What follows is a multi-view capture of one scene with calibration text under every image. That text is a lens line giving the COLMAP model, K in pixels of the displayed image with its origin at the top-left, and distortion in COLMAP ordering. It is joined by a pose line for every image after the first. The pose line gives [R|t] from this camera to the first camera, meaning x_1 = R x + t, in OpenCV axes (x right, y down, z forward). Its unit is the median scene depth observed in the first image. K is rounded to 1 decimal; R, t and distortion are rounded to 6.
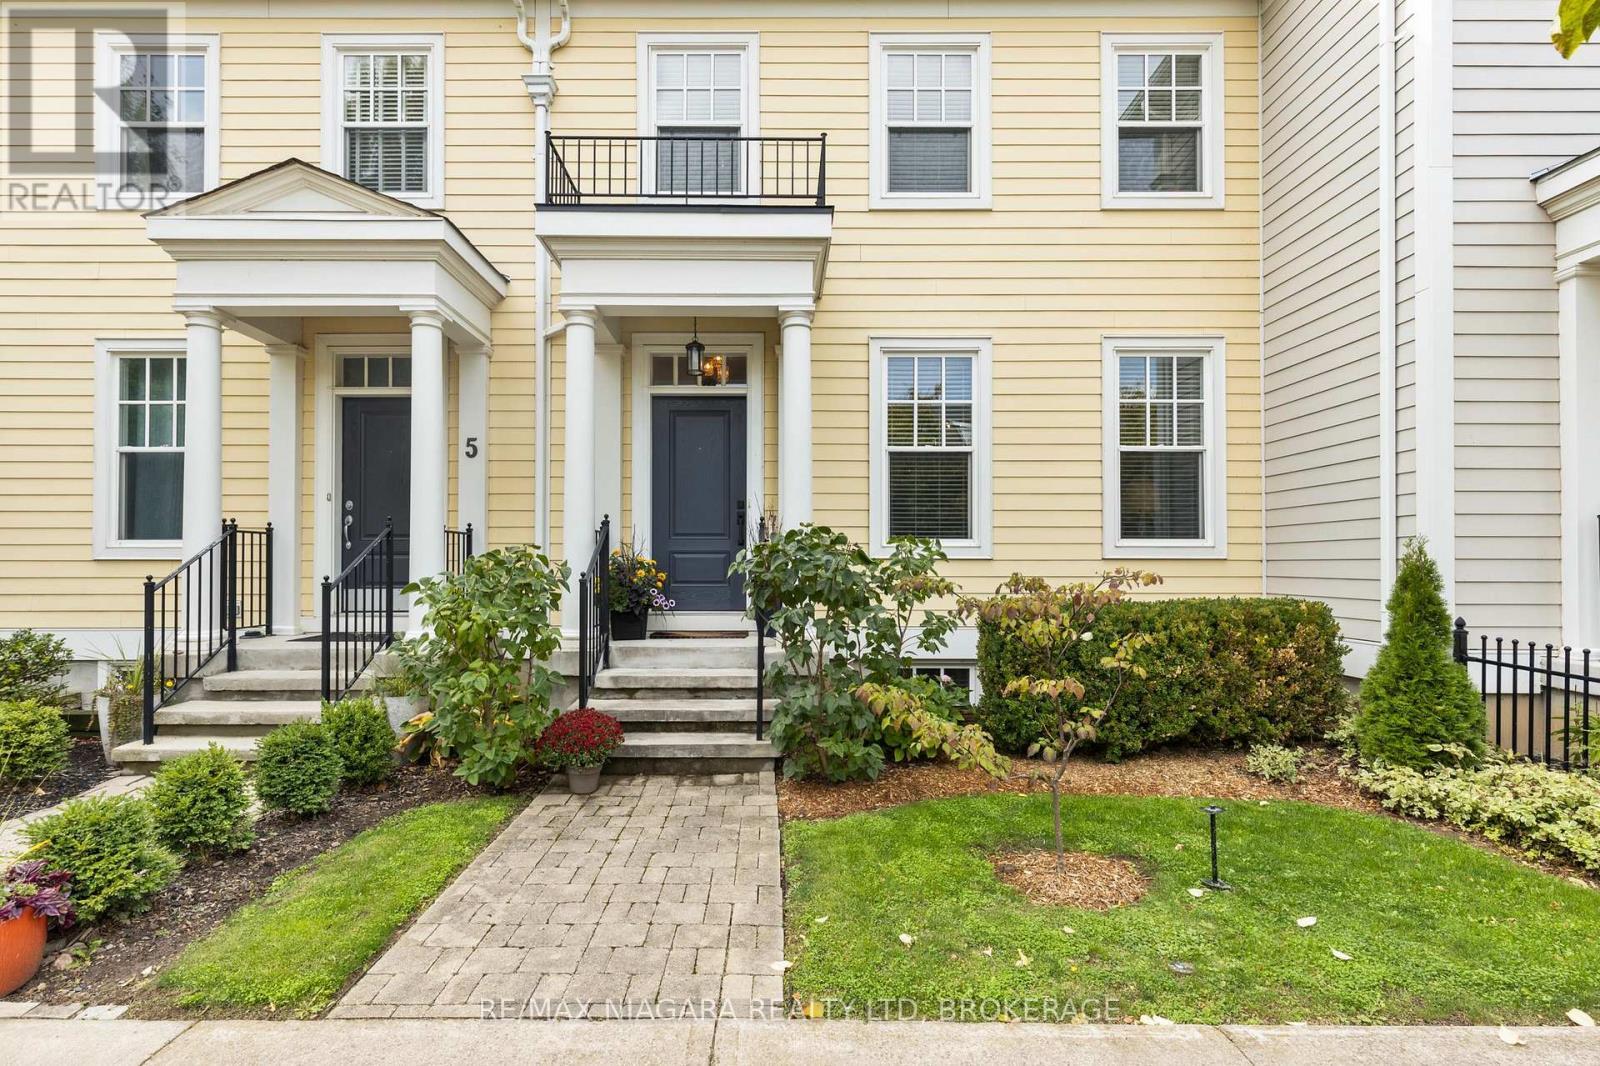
lens RADIAL K [[758.5, 0, 775.7], [0, 758.5, 559.6], [0, 0, 1]] dist [0.003650, 0.000040]
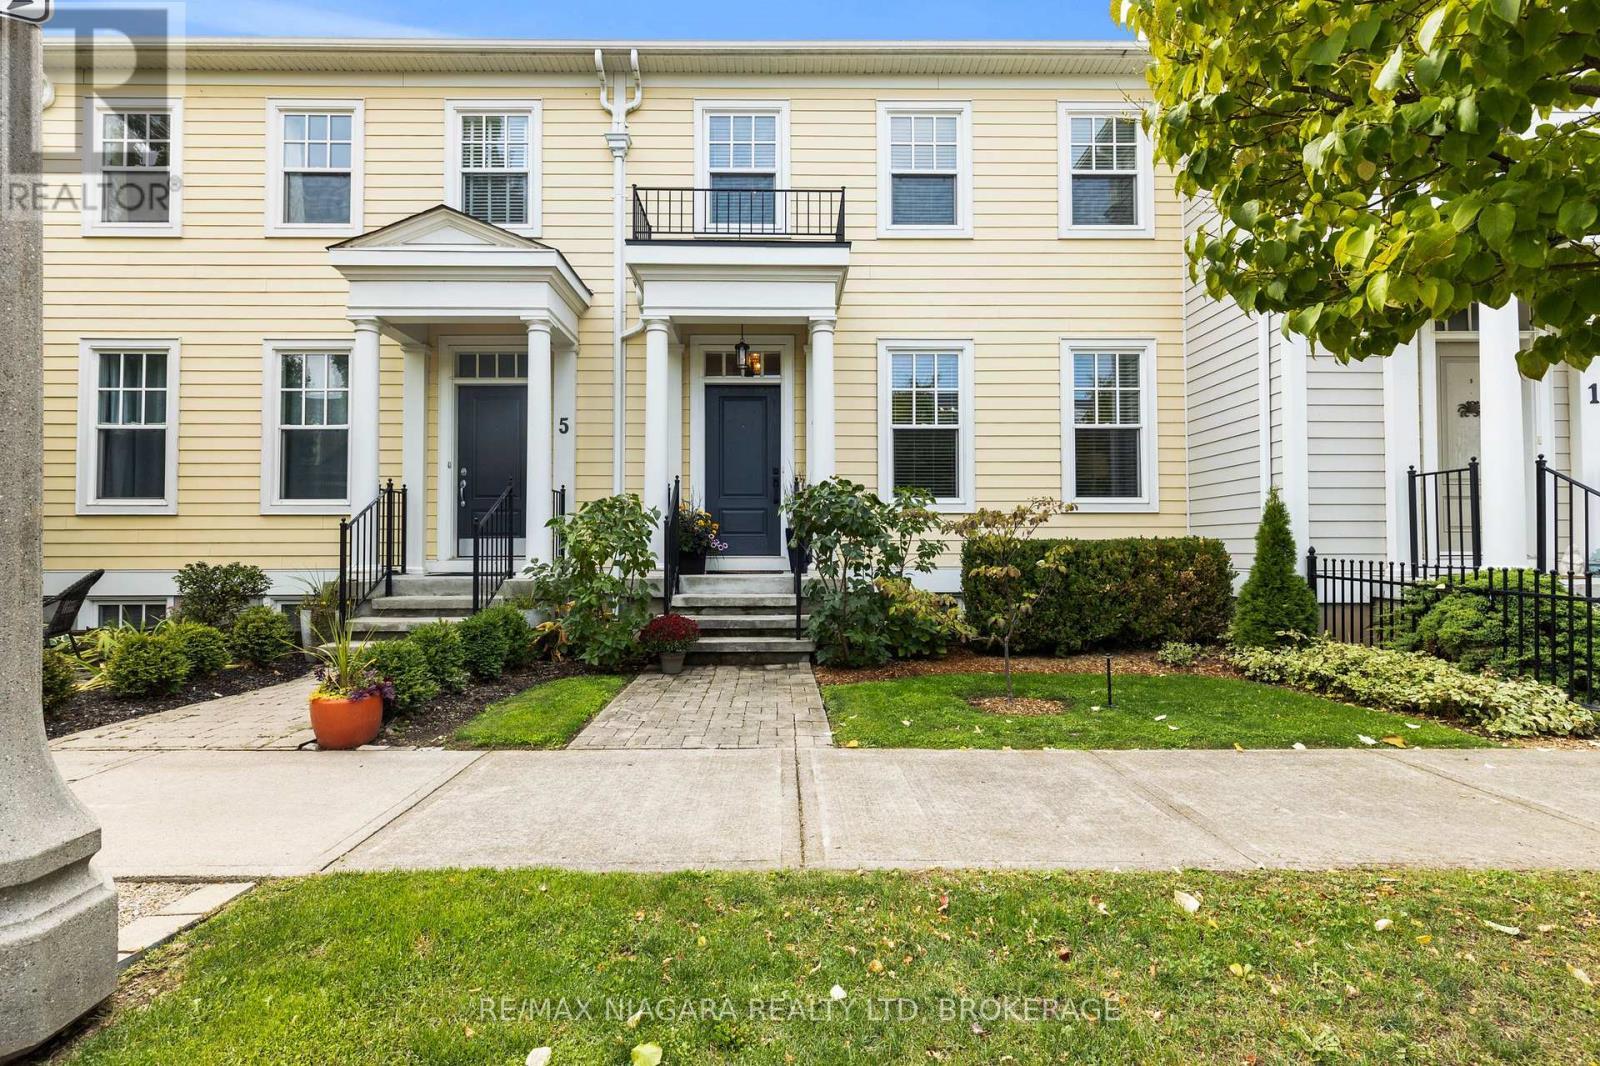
lens RADIAL K [[719.8, 0, 794.4], [0, 719.8, 531.8], [0, 0, 1]] dist [0.005349, 0.000266]
pose [[0.999918, -0.002276, 0.012589, -0.038477], [0.002415, 0.999936, -0.011034, 0.052754], [-0.012563, 0.011064, 0.999860, -0.243798]]
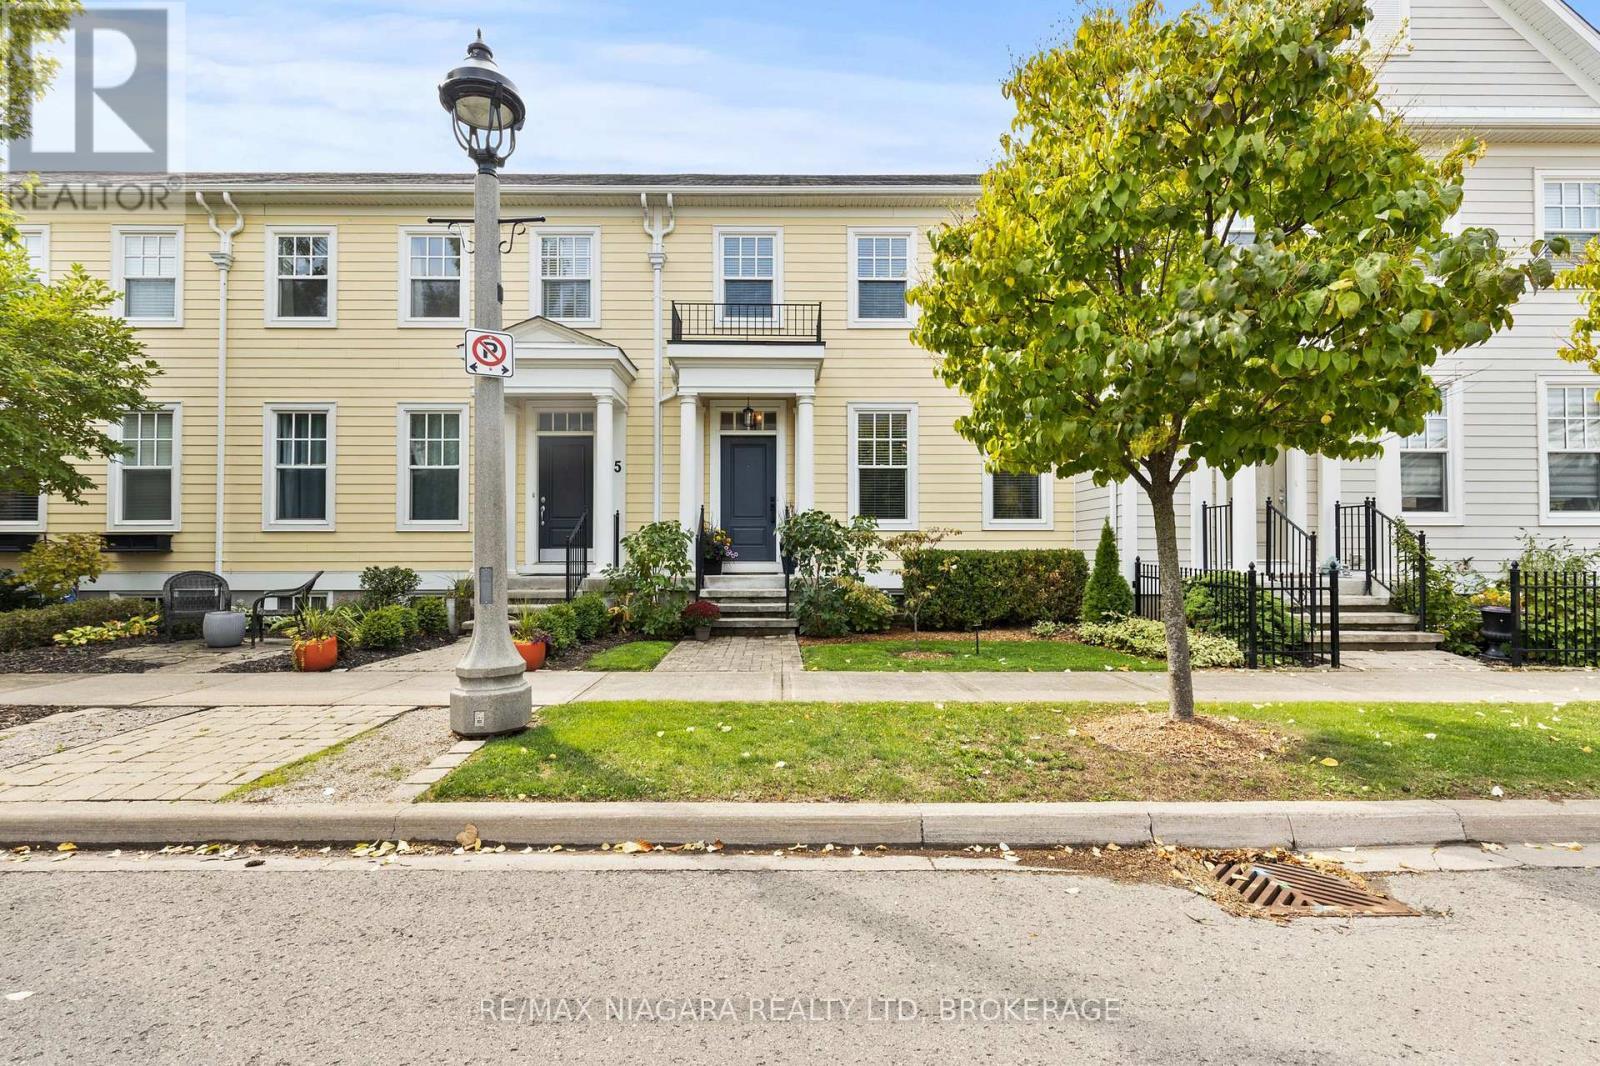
lens RADIAL K [[678.4, 0, 794.9], [0, 678.4, 542.9], [0, 0, 1]] dist [0.016248, 0.000077]
pose [[0.999868, -0.001394, 0.016191, -0.026668], [0.001461, 0.999990, -0.004141, 0.040787], [-0.016185, 0.004164, 0.999860, -0.667859]]
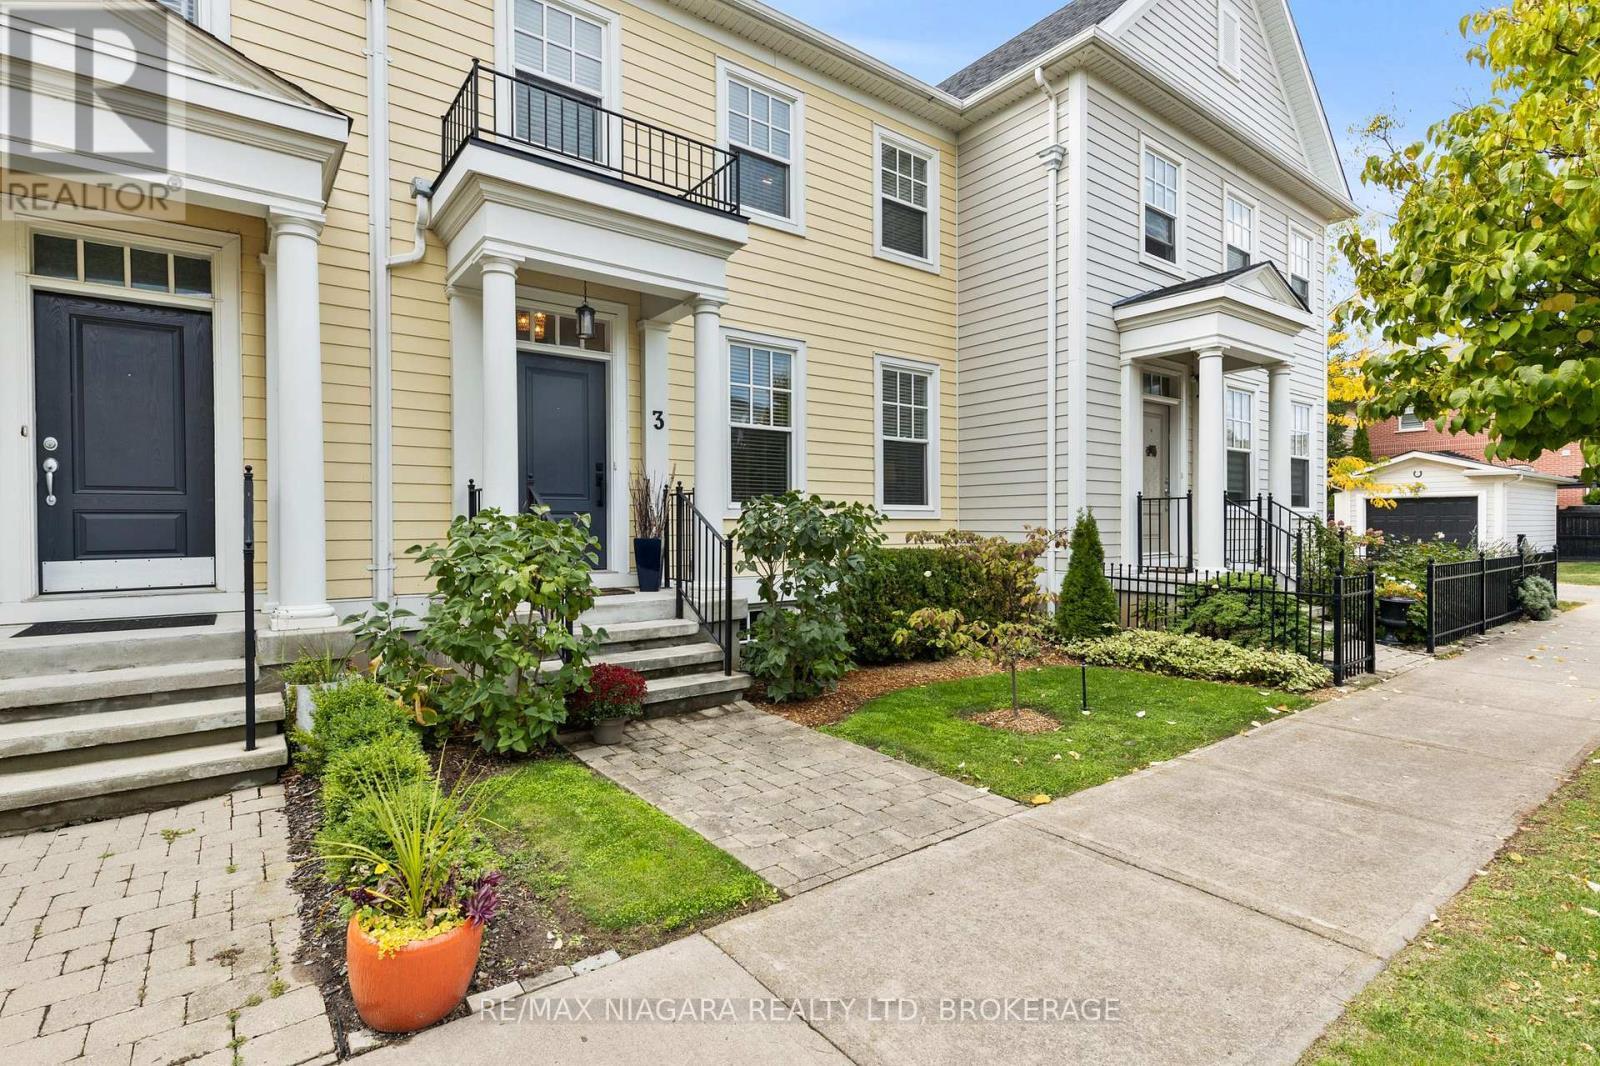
lens RADIAL K [[726.6, 0, 840.3], [0, 726.6, 532.7], [0, 0, 1]] dist [0.008379, -0.000049]
pose [[0.799845, -0.011197, 0.600102, -0.478862], [0.000243, 0.999832, 0.018331, -0.000816], [-0.600207, -0.014516, 0.799713, 0.010404]]
